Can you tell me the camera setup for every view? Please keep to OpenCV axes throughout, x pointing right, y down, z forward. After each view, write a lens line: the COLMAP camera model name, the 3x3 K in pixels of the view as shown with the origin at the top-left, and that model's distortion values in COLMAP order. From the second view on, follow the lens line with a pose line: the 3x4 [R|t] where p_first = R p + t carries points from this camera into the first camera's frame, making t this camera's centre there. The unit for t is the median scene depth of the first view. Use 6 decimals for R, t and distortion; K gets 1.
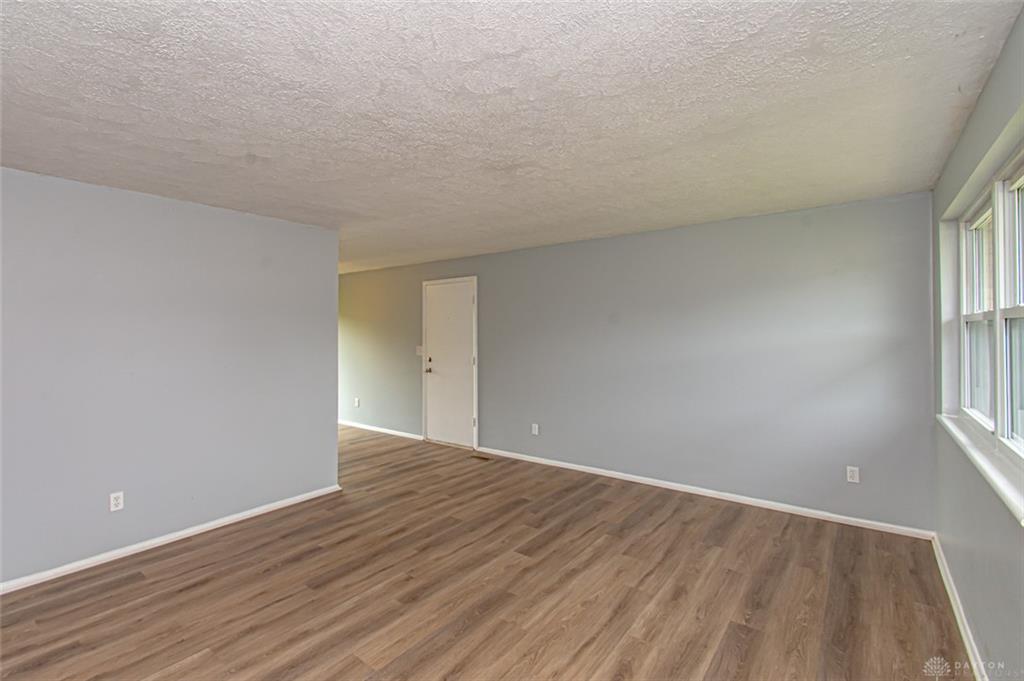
lens RADIAL K [[457.5, 0, 505.4], [0, 457.5, 334.5], [0, 0, 1]] dist [-0.001482, -0.000090]
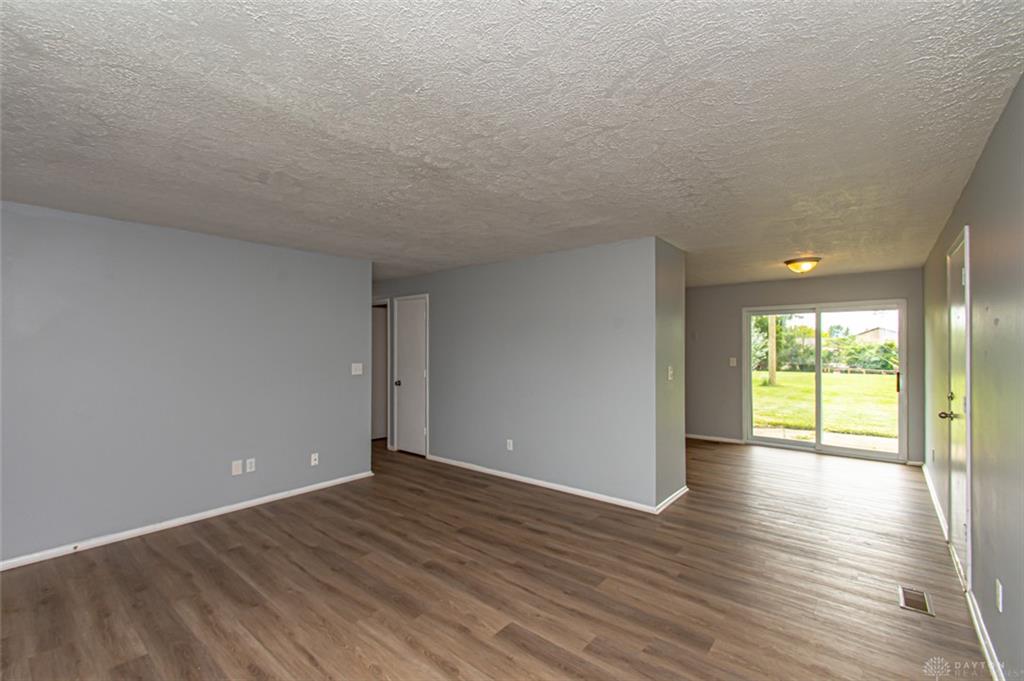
lens RADIAL K [[457.5, 0, 511.3], [0, 457.5, 340.0], [0, 0, 1]] dist [-0.001482, -0.000090]
pose [[-0.046679, -0.007675, -0.998880, 0.820593], [-0.003696, 0.999965, -0.007511, -0.011083], [0.998903, 0.003341, -0.046705, 1.042626]]
